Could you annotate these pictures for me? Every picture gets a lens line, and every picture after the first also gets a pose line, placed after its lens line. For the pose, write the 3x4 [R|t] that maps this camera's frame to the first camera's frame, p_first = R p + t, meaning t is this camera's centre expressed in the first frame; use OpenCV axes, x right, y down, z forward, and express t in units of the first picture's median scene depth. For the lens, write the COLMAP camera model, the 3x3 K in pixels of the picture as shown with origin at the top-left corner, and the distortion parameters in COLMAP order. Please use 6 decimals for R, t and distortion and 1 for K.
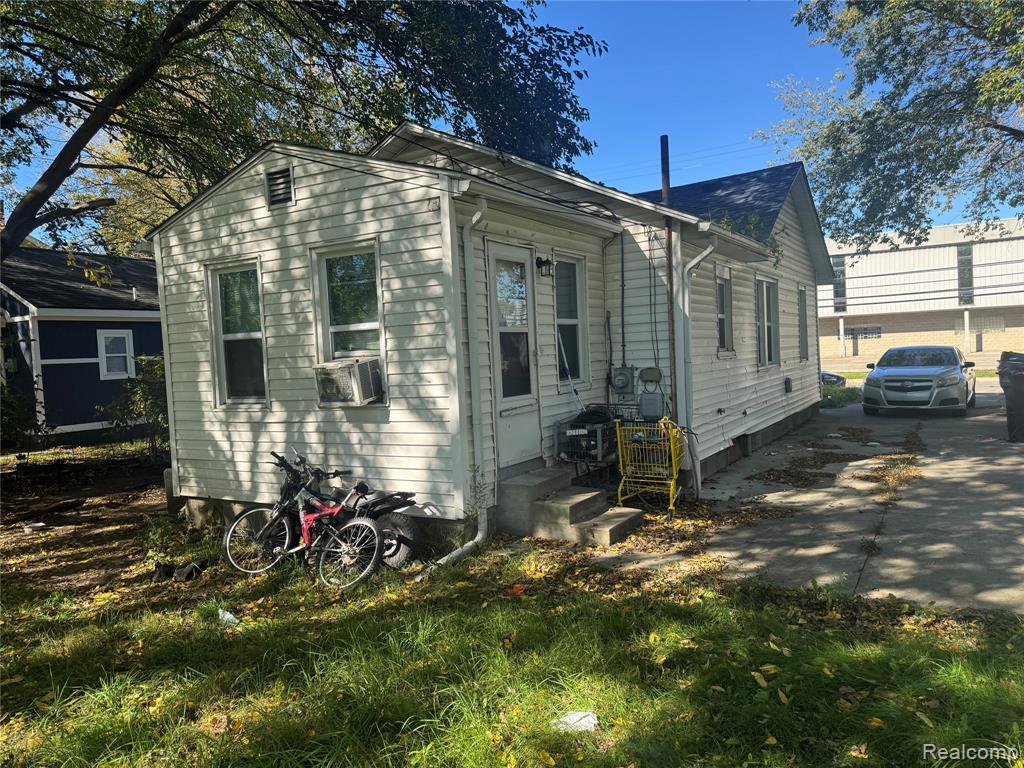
lens RADIAL K [[717.7, 0, 512.0], [0, 717.7, 384.0], [0, 0, 1]] dist [0.125856, -0.165353]
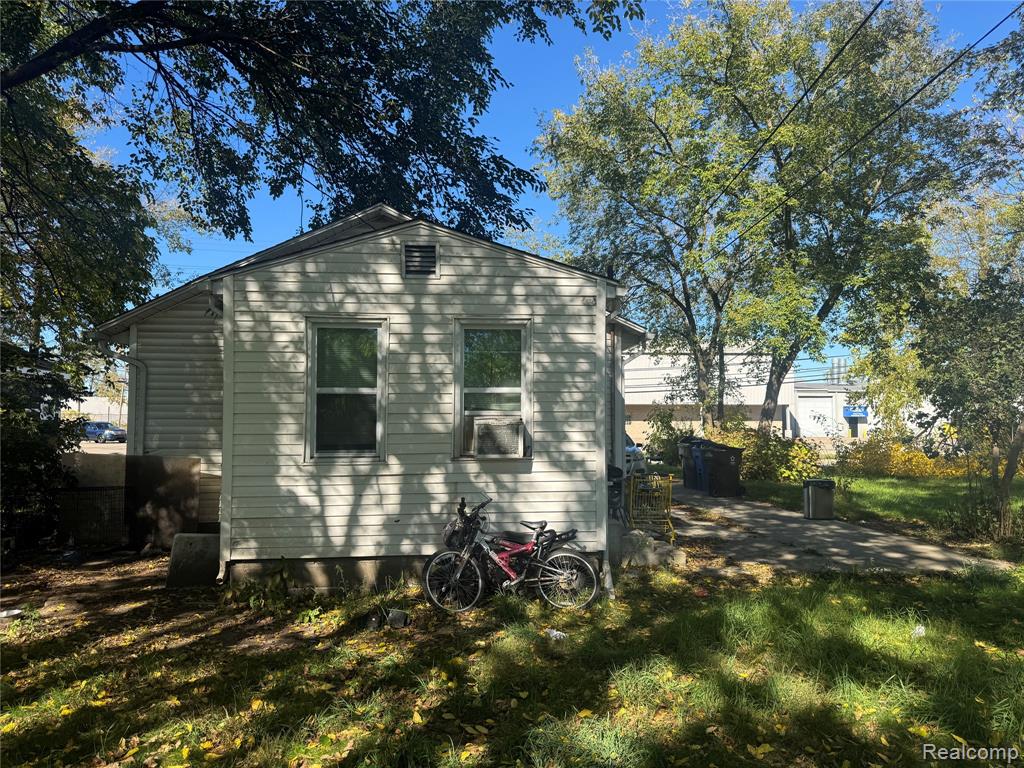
lens RADIAL K [[717.7, 0, 512.0], [0, 717.7, 384.0], [0, 0, 1]] dist [0.125856, -0.165353]
pose [[0.808595, 0.075526, 0.583497, -0.821325], [-0.012240, 0.993672, -0.111656, 0.037084], [-0.588238, 0.083142, 0.804403, 0.050986]]
